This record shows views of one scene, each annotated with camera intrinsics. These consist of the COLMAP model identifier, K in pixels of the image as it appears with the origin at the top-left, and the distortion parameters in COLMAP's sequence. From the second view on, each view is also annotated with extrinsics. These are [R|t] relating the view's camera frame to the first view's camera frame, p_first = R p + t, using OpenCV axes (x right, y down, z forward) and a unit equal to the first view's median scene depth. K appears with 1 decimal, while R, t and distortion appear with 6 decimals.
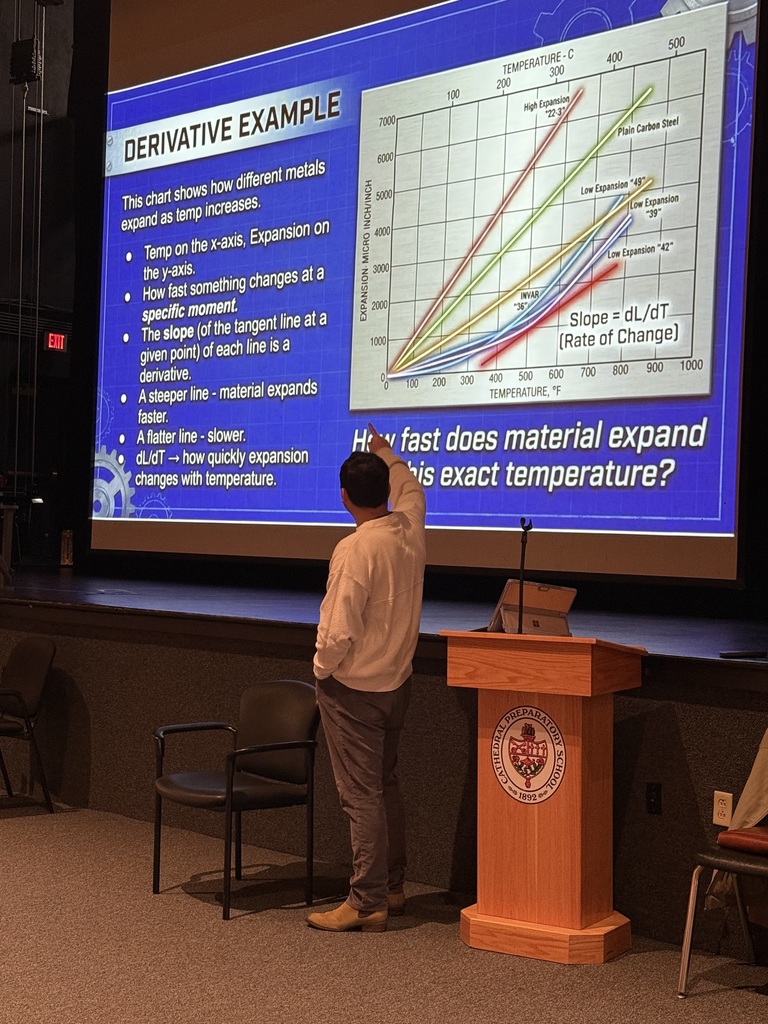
lens RADIAL K [[1647.4, 0, 385.6], [0, 1647.4, 511.4], [0, 0, 1]] dist [0.002566, 0.000000]
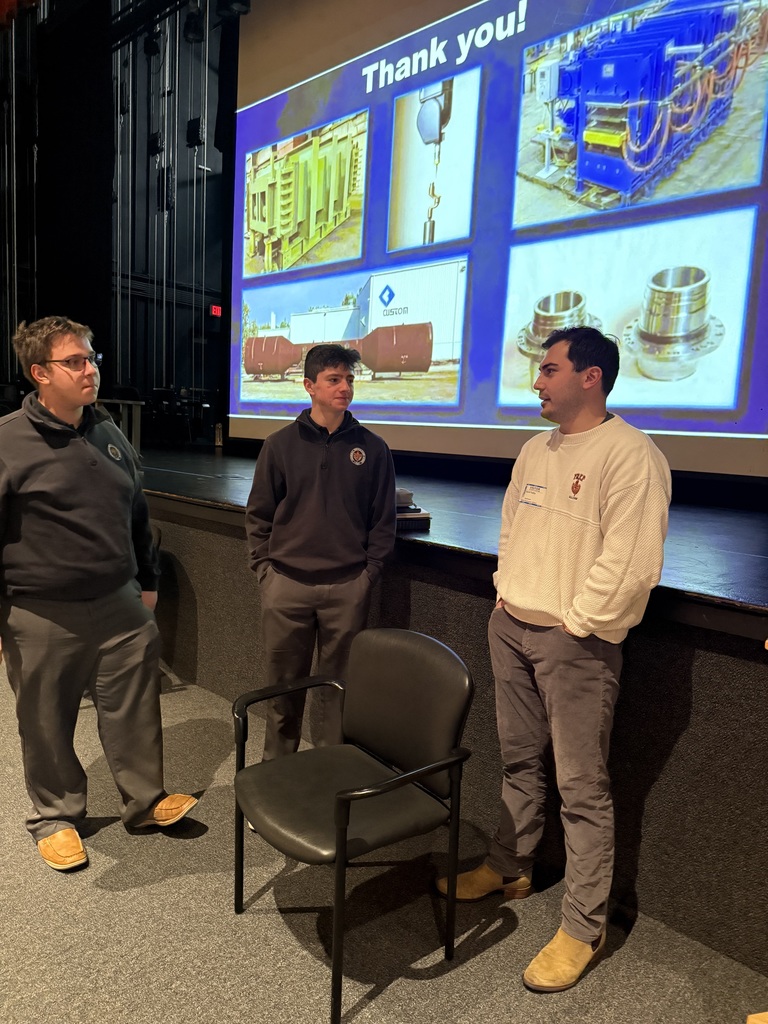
lens RADIAL K [[707.2, 0, 384.4], [0, 707.2, 519.6], [0, 0, 1]] dist [0.011648, 0.000562]
pose [[0.999637, 0.025336, 0.009203, -0.032749], [-0.026382, 0.989616, 0.141293, 0.001948], [-0.005527, -0.141484, 0.989925, 0.287719]]
